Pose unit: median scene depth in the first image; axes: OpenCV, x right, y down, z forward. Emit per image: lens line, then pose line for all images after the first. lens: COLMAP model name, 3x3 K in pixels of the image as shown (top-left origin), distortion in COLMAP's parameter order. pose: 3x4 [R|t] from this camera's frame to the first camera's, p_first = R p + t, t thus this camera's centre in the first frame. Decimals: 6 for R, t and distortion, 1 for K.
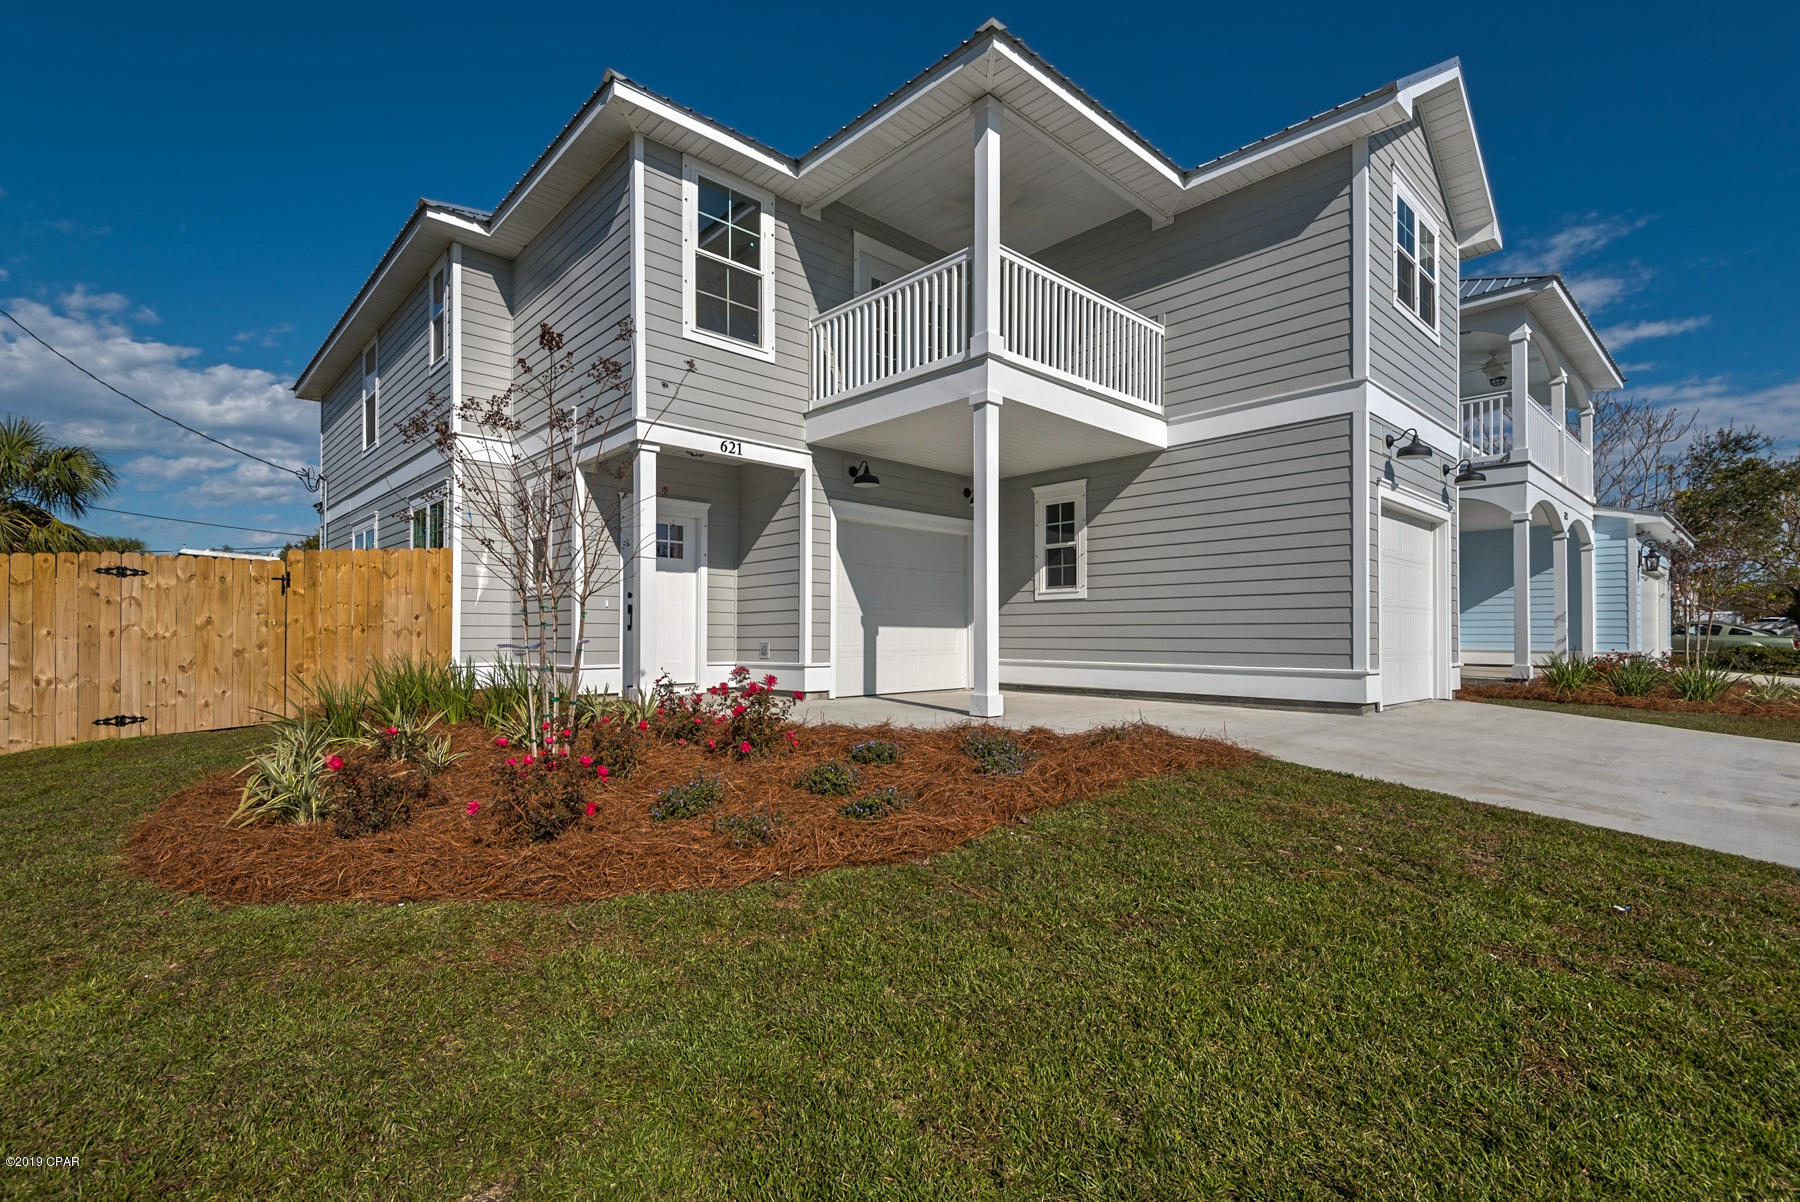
lens RADIAL K [[807.3, 0, 896.6], [0, 807.3, 627.1], [0, 0, 1]] dist [0.009021, -0.005562]
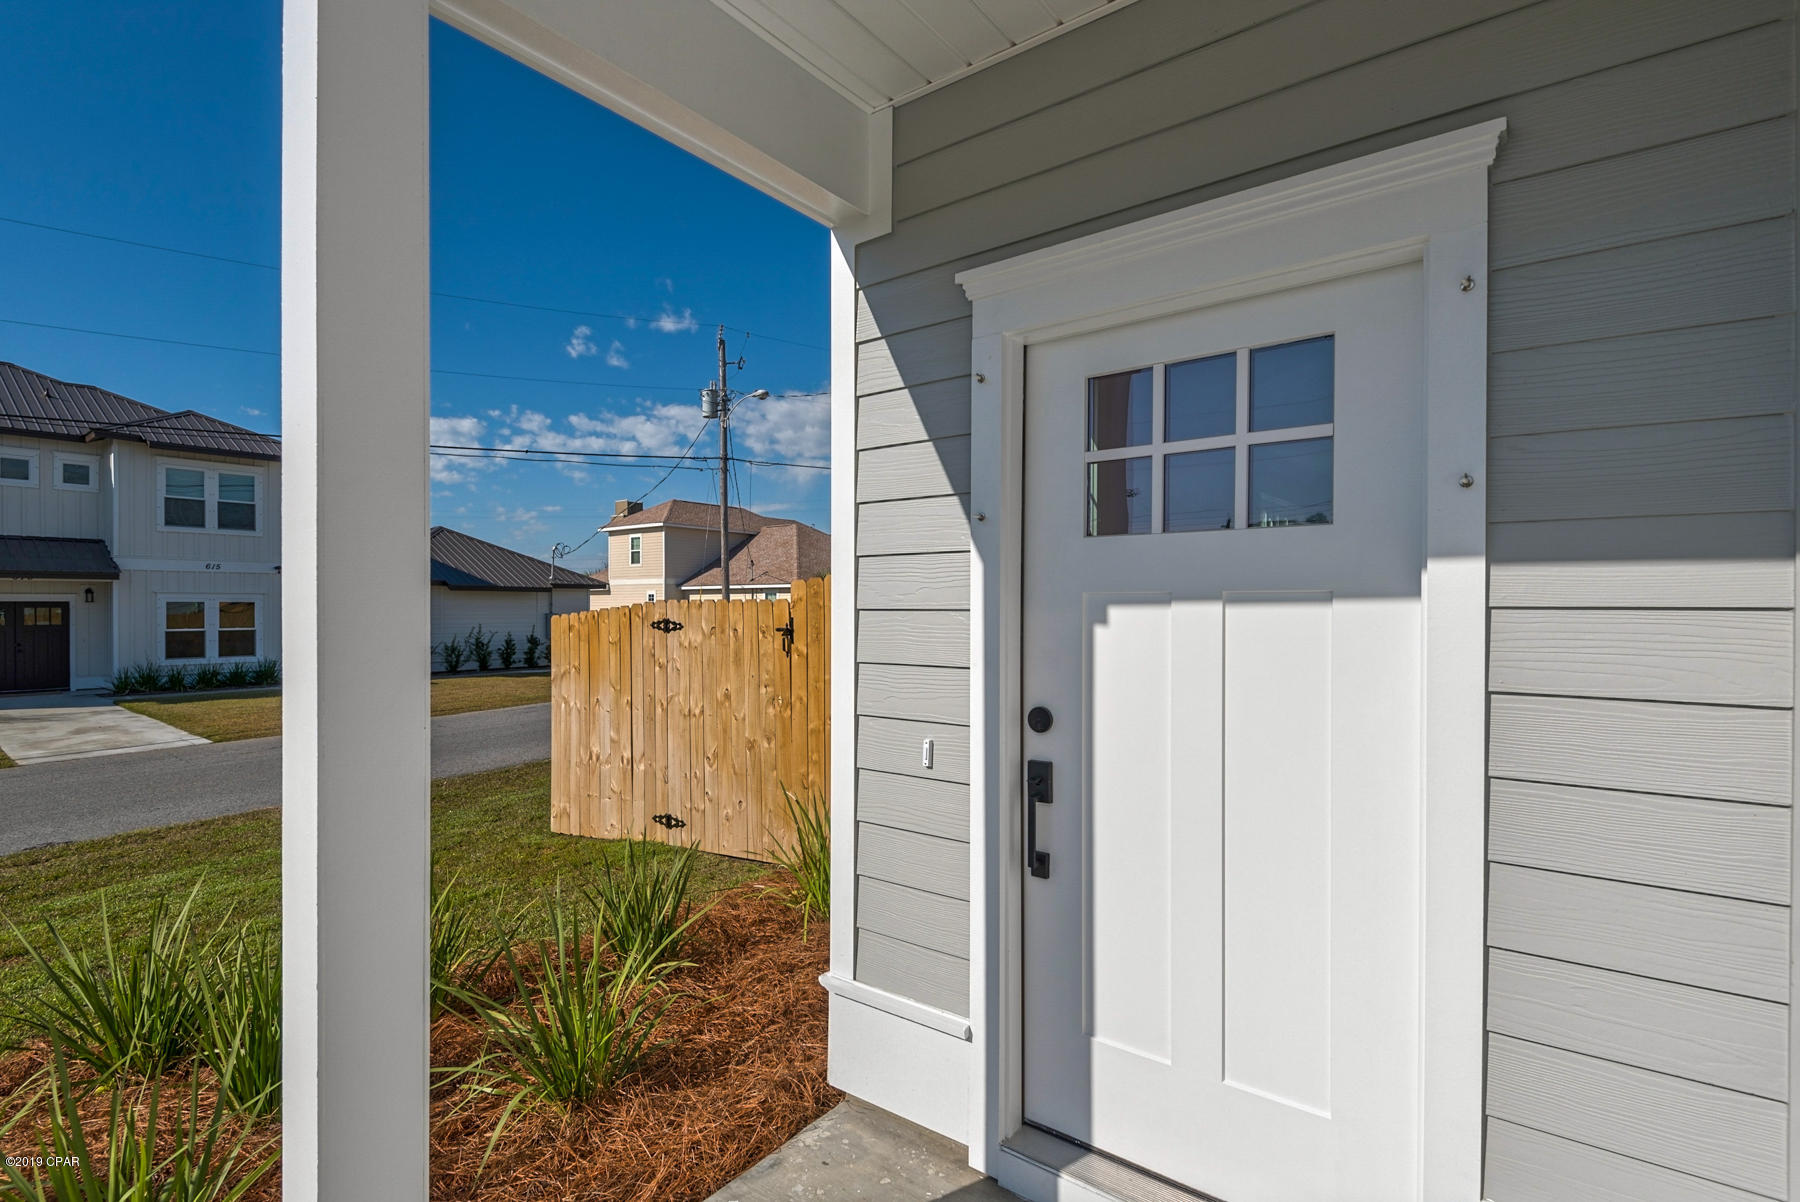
lens RADIAL K [[859.1, 0, 906.3], [0, 859.1, 606.3], [0, 0, 1]] dist [0.003046, -0.004486]
pose [[0.164404, -0.001505, -0.986392, -0.106731], [0.015569, 0.999878, 0.001069, -0.073846], [0.986270, -0.015533, 0.164408, 0.955561]]
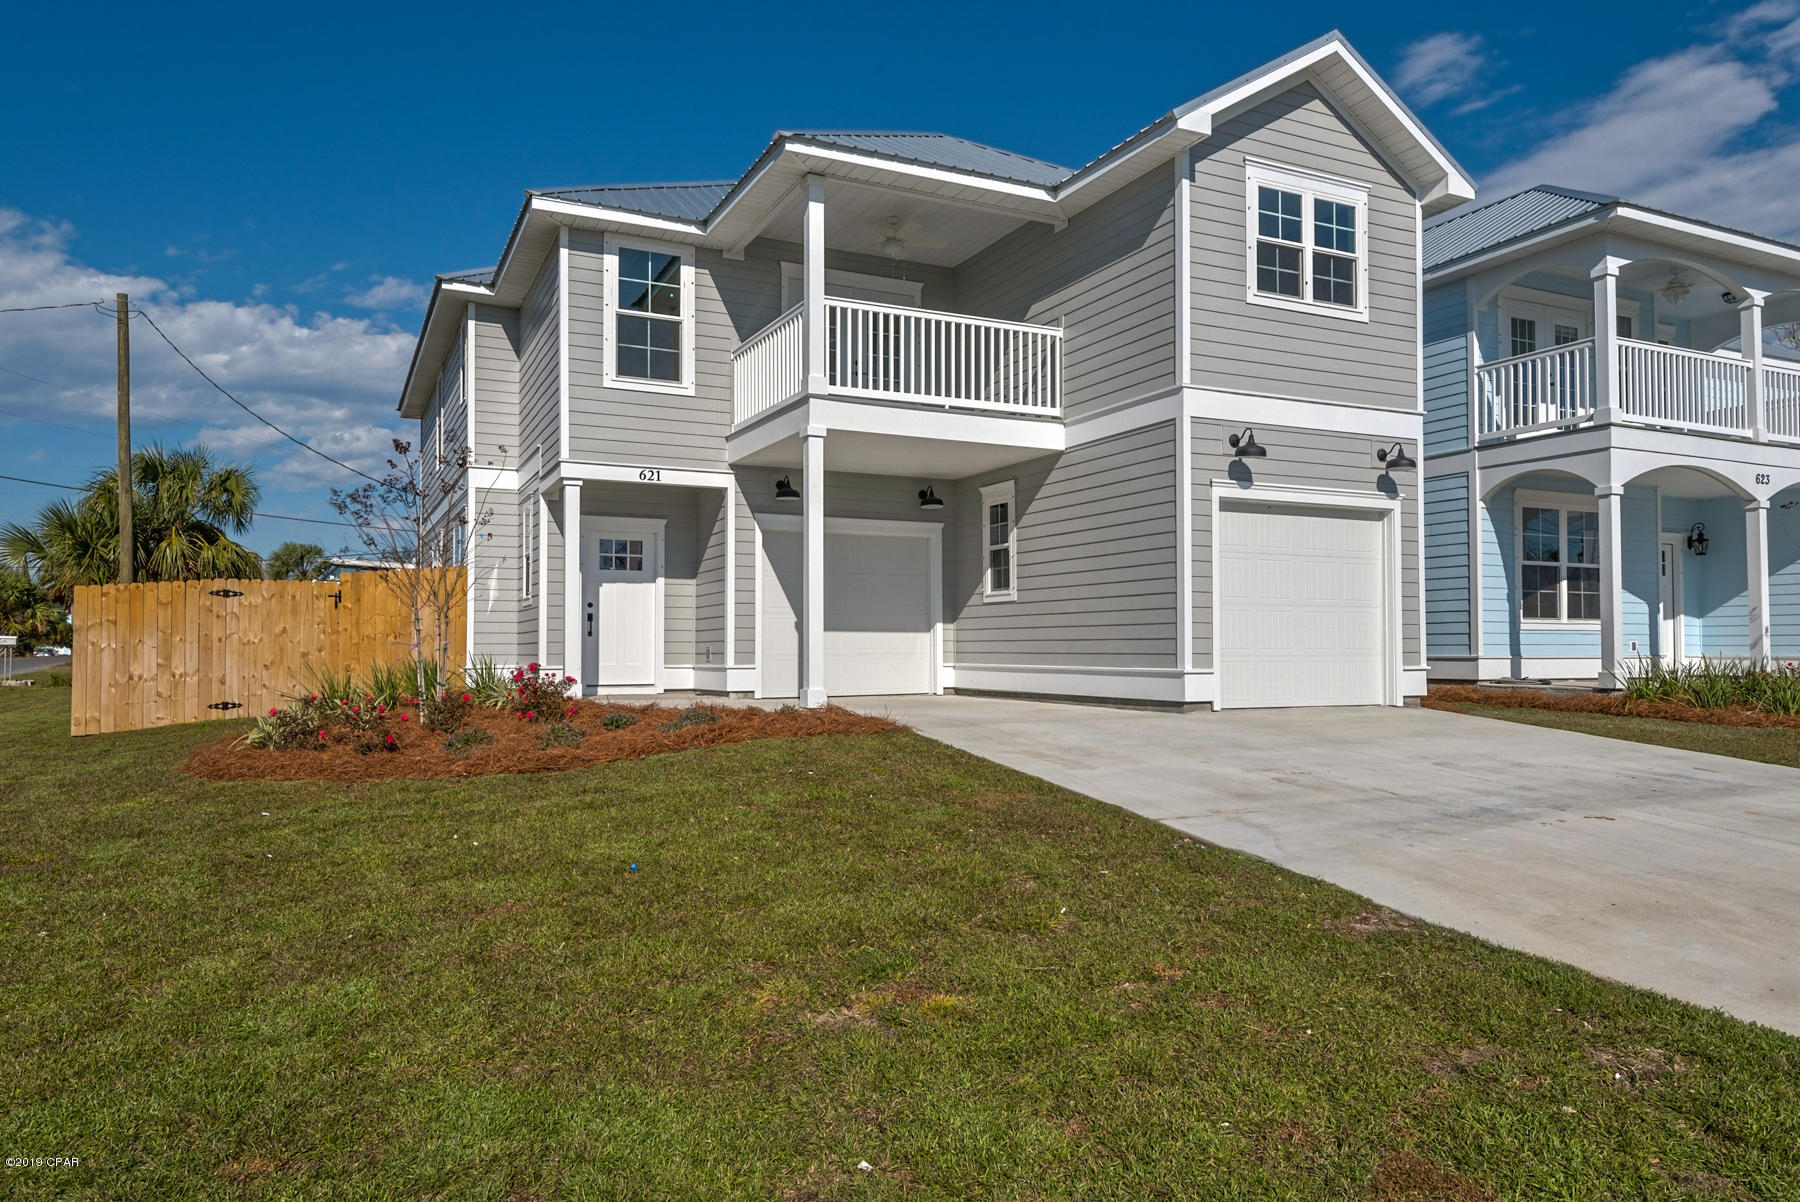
lens RADIAL K [[1135.2, 0, 898.8], [0, 1135.2, 611.8], [0, 0, 1]] dist [-0.001300, 0.018906]
pose [[0.957513, -0.012332, -0.288126, 0.558613], [0.006512, 0.999755, -0.021149, 0.007297], [0.288316, 0.018374, 0.957359, -0.410789]]
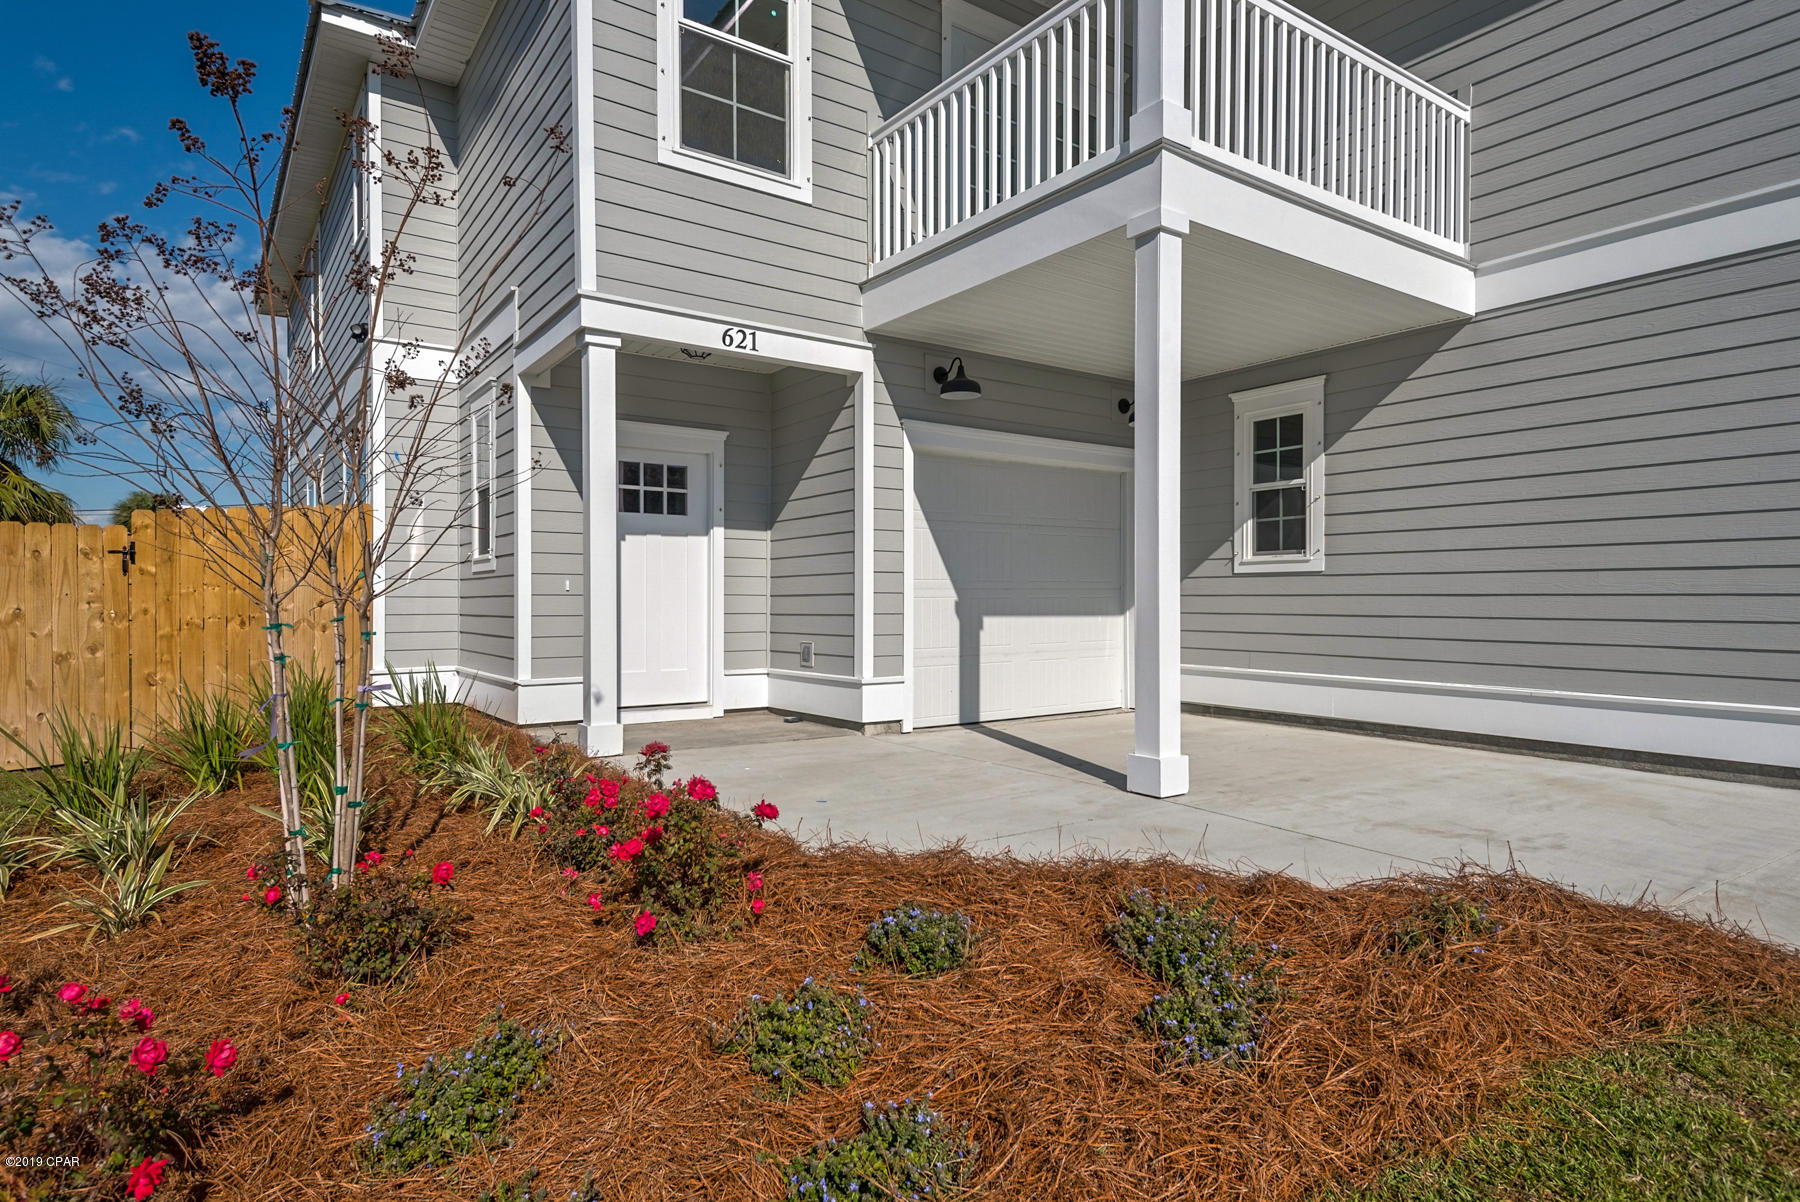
lens RADIAL K [[982.3, 0, 896.7], [0, 982.3, 600.2], [0, 0, 1]] dist [0.016049, -0.004348]
pose [[0.989964, -0.000250, -0.141322, 0.022564], [0.002066, 0.999917, 0.012702, -0.026602], [0.141307, -0.012867, 0.989882, 0.240454]]
